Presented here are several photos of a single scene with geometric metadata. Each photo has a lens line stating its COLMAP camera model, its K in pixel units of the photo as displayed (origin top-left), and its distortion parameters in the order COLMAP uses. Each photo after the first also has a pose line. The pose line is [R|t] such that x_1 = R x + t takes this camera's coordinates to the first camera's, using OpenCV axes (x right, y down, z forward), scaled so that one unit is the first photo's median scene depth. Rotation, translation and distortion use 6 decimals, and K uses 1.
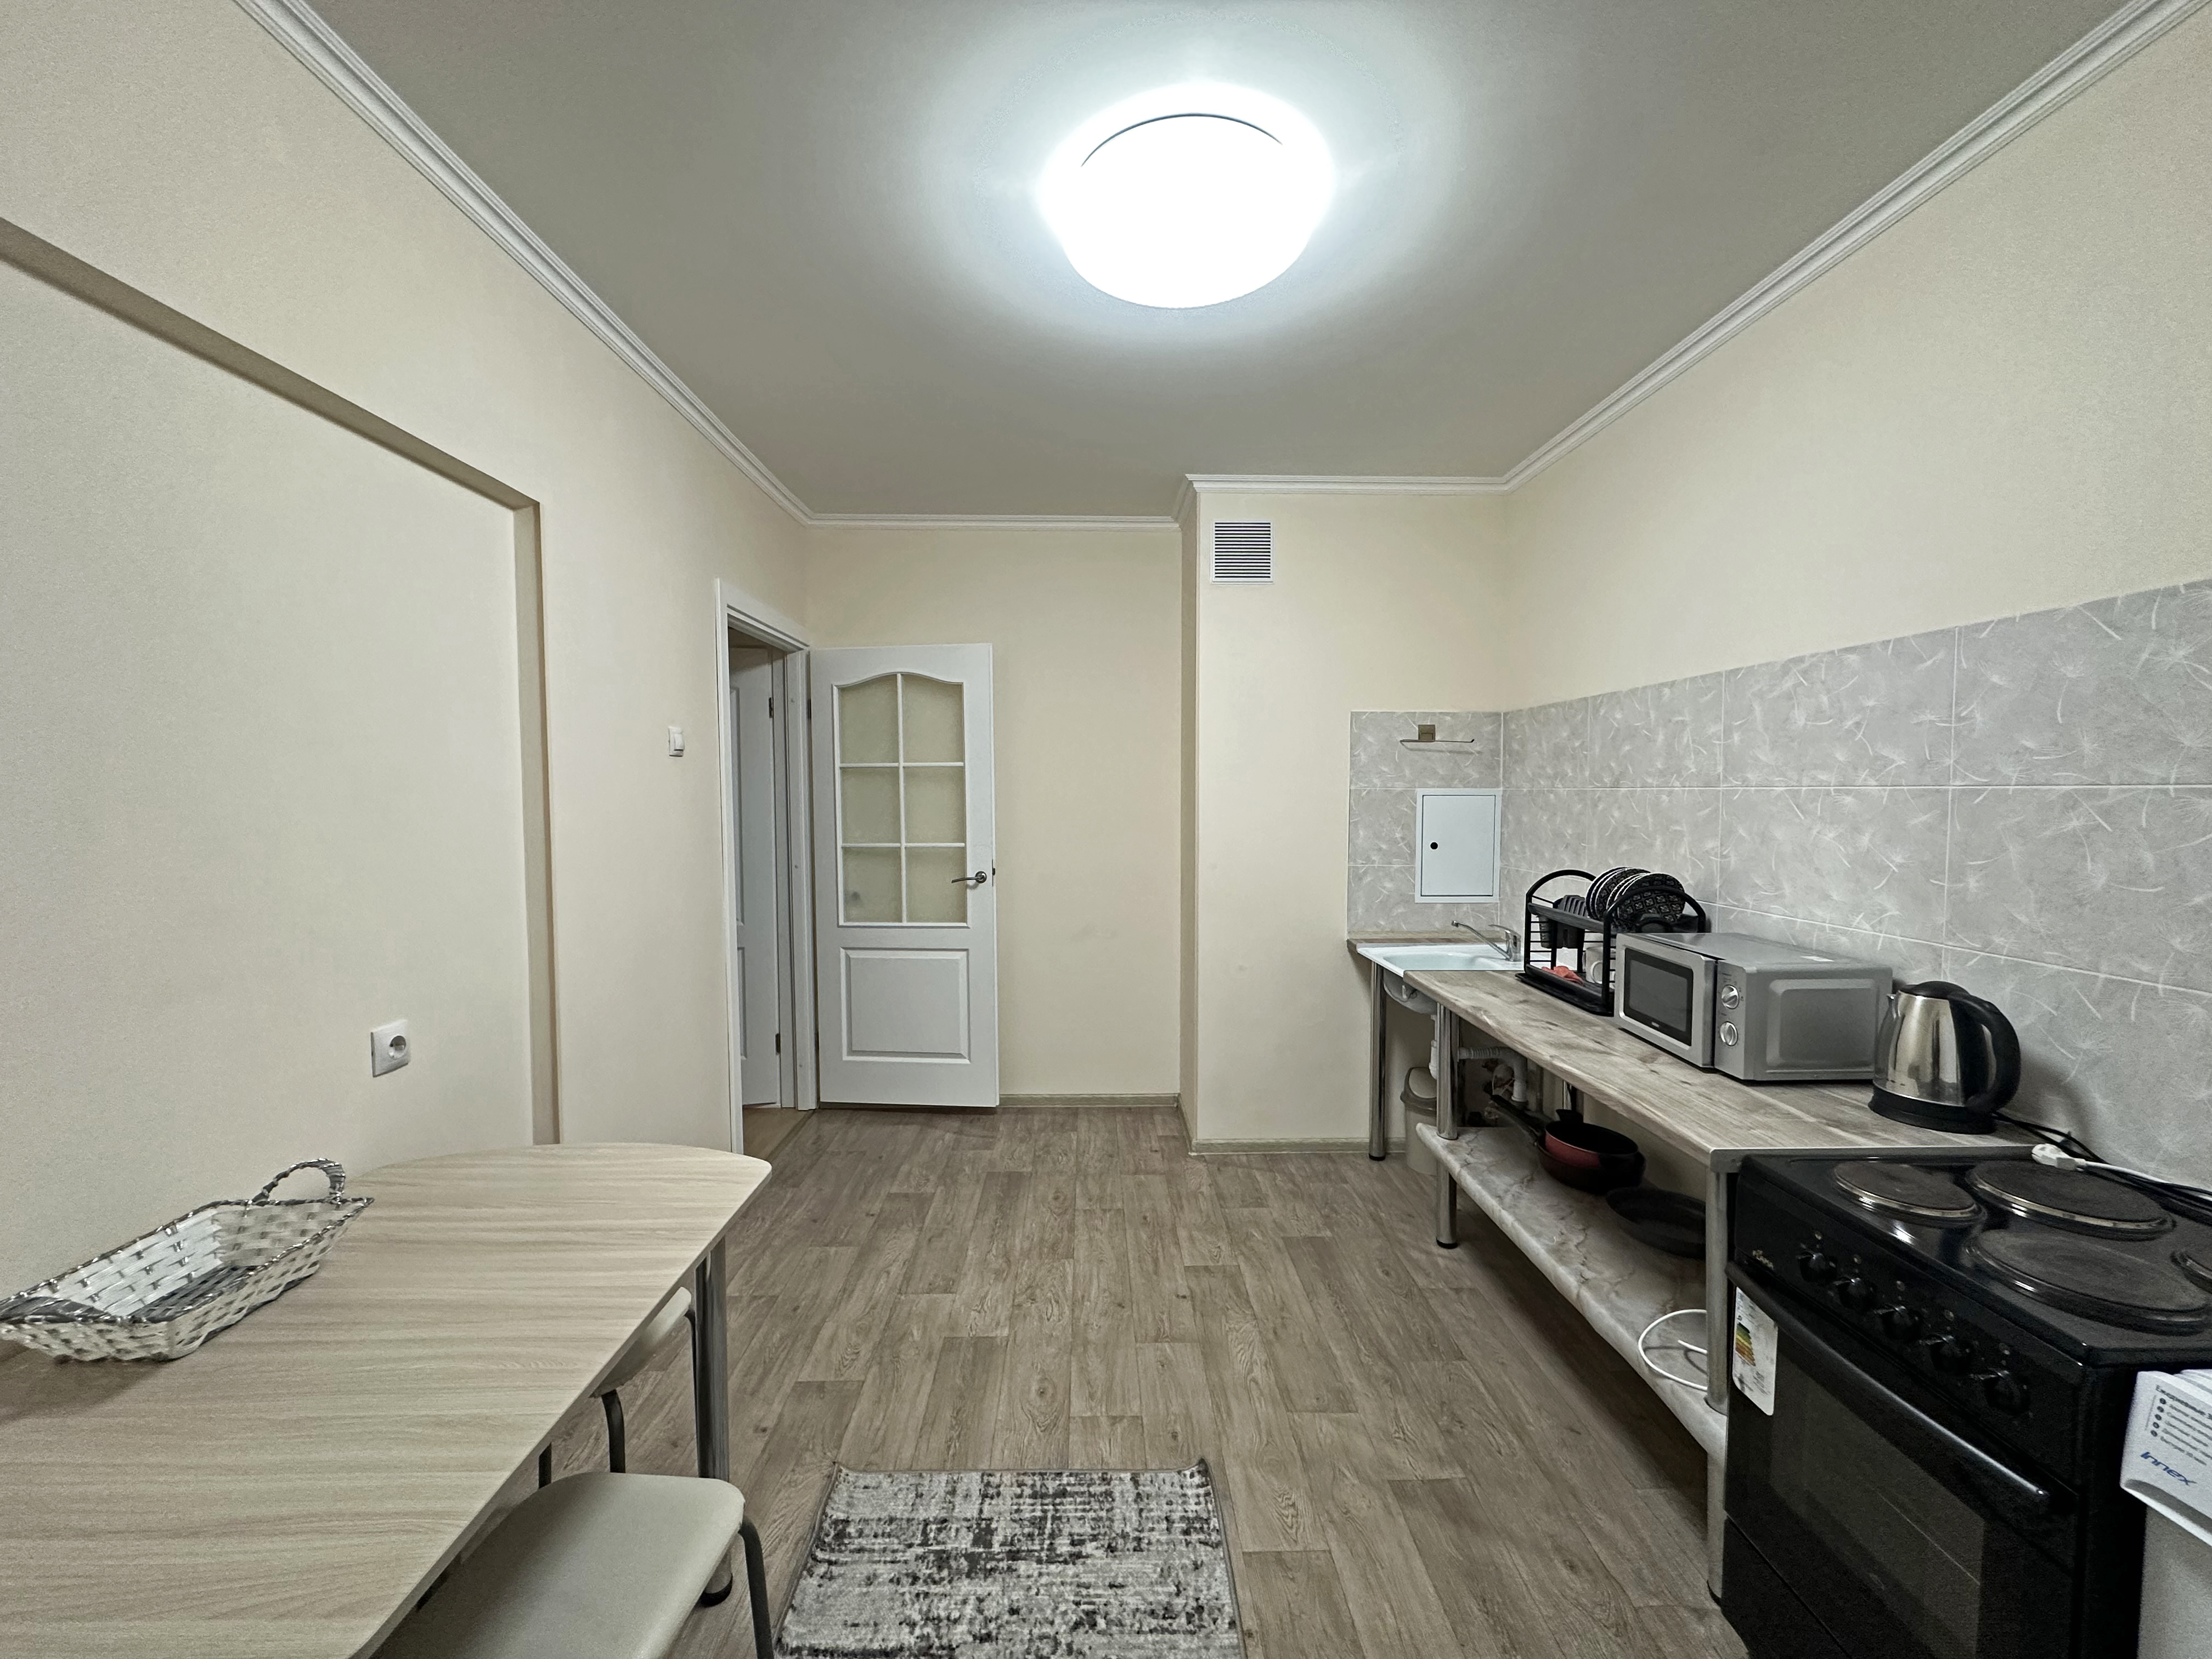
lens RADIAL K [[881.3, 0, 1104.9], [0, 881.3, 828.7], [0, 0, 1]] dist [-0.001957, 0.000617]
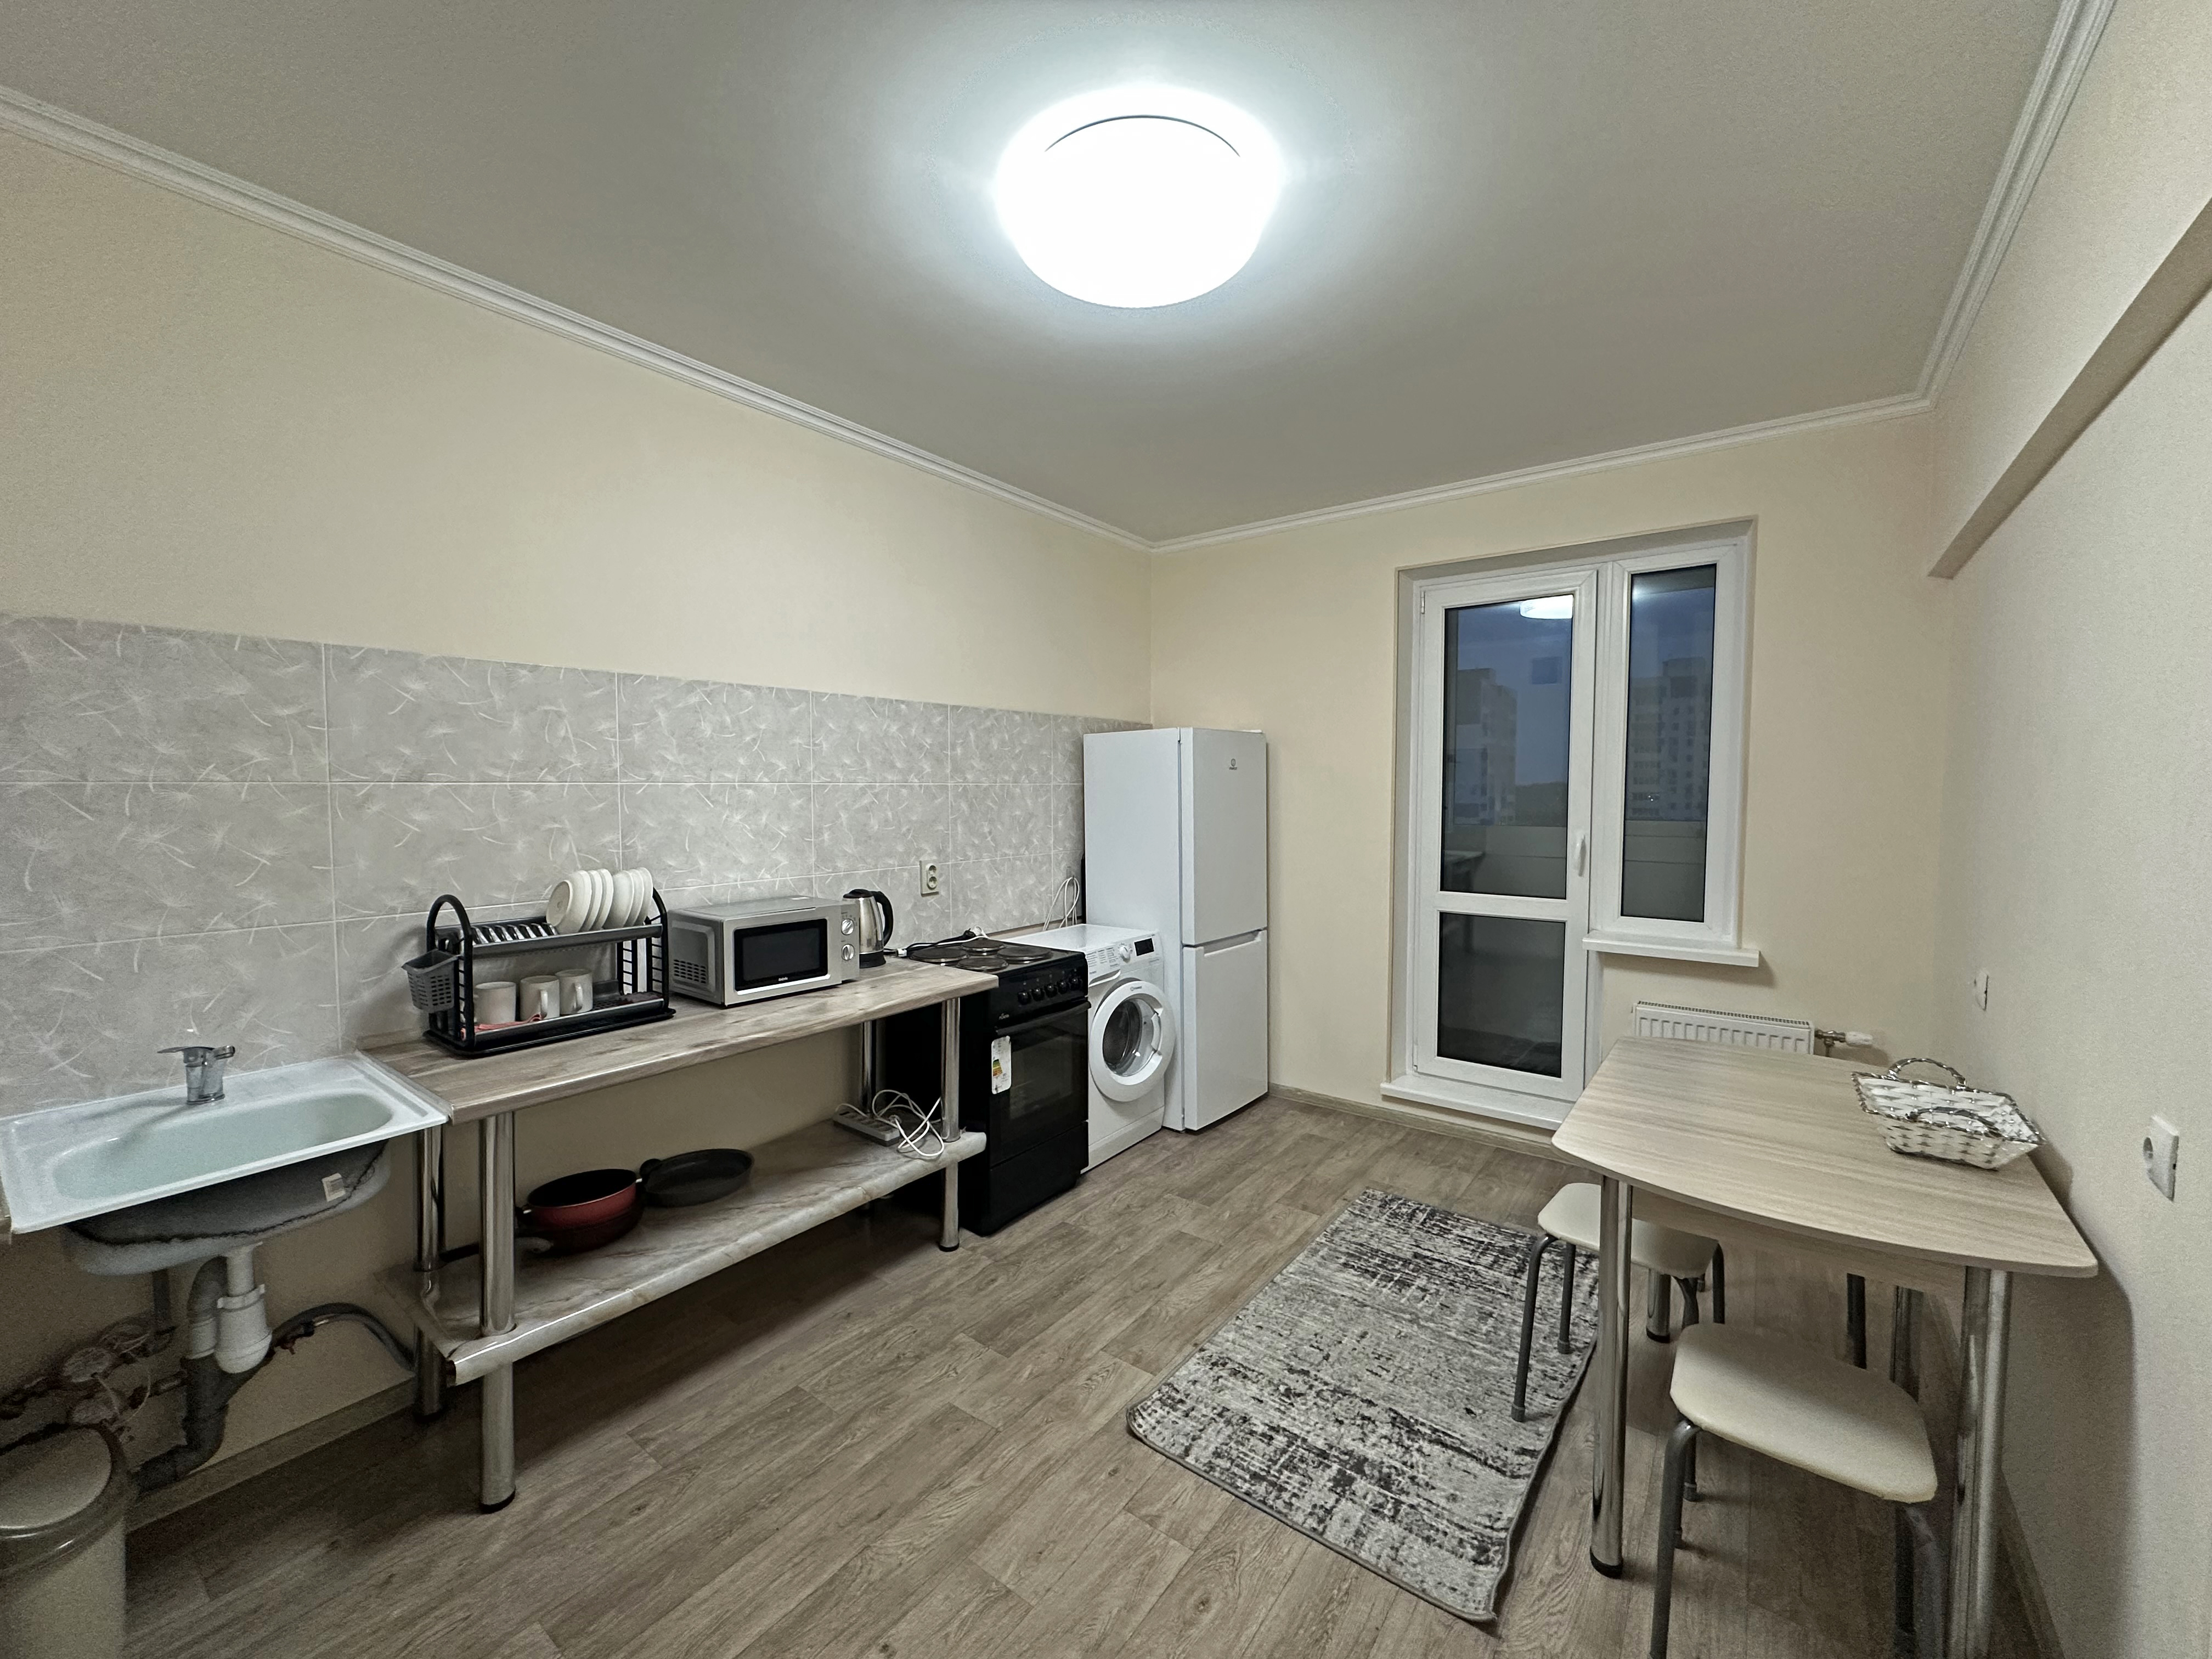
lens RADIAL K [[881.3, 0, 1101.3], [0, 881.3, 832.7], [0, 0, 1]] dist [-0.001957, 0.000617]
pose [[-0.784164, -0.036050, 0.619506, -0.491657], [0.024770, 0.995697, 0.089295, -0.080408], [-0.620060, 0.085367, -0.779897, 1.764652]]
